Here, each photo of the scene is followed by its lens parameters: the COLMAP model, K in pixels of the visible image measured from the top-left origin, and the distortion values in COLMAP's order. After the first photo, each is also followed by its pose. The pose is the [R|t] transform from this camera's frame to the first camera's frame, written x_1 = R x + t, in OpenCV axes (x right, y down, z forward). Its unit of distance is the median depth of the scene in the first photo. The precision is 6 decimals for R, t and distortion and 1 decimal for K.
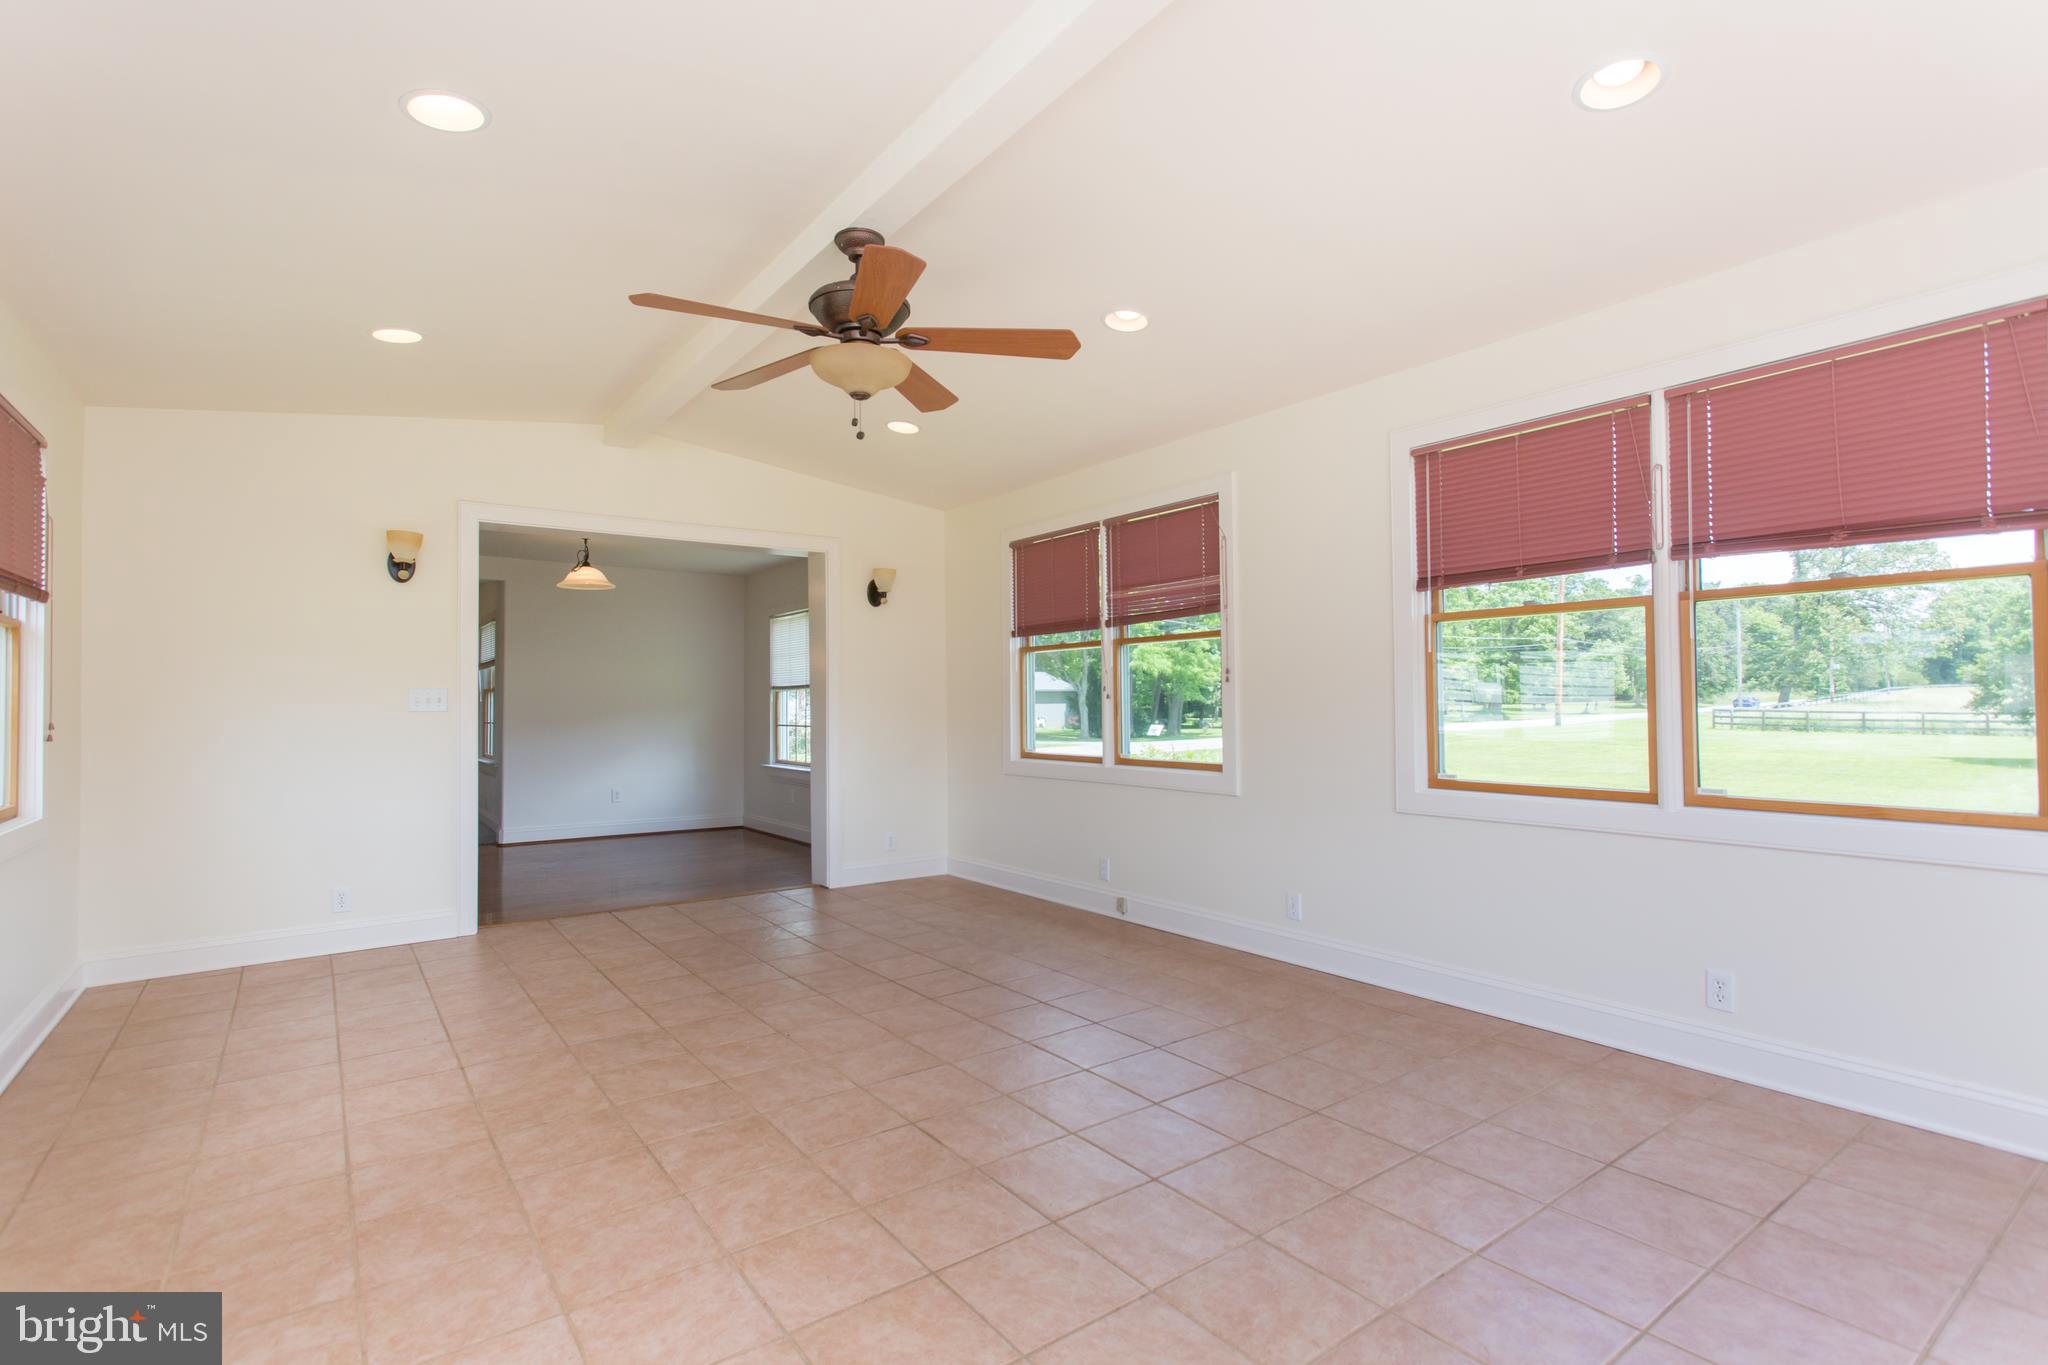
lens RADIAL K [[971.8, 0, 1012.7], [0, 971.8, 694.9], [0, 0, 1]] dist [0.026955, 0.000201]
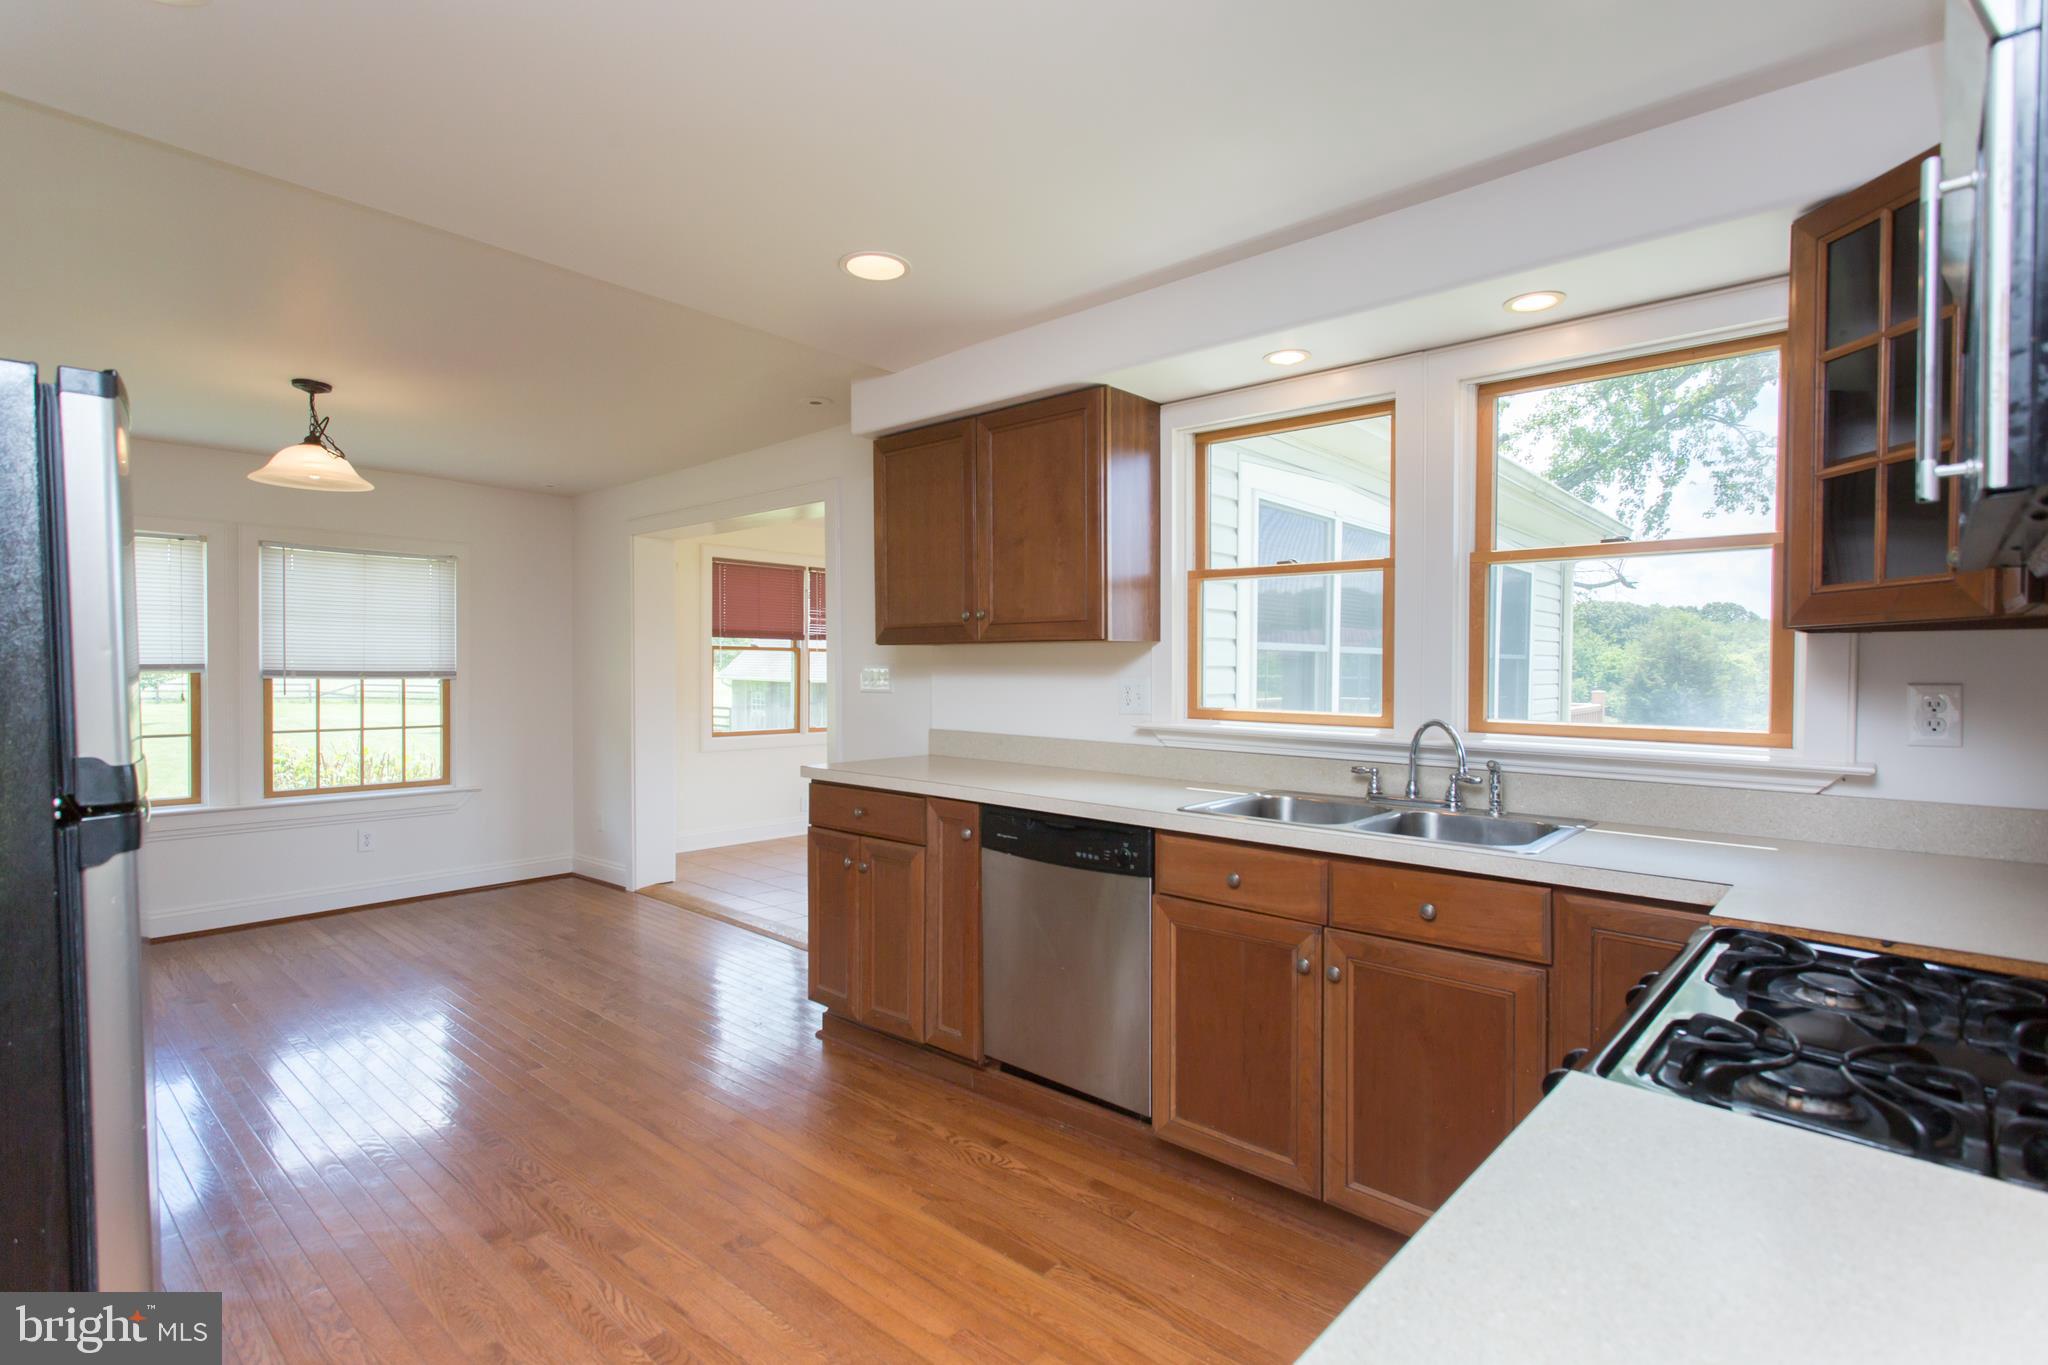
lens RADIAL K [[998.2, 0, 1023.5], [0, 998.2, 684.8], [0, 0, 1]] dist [0.004400, 0.000773]
pose [[-0.218378, -0.004637, 0.975853, -2.032677], [-0.009410, 0.999952, 0.002646, -0.009078], [-0.975819, -0.008605, -0.218411, 1.426185]]
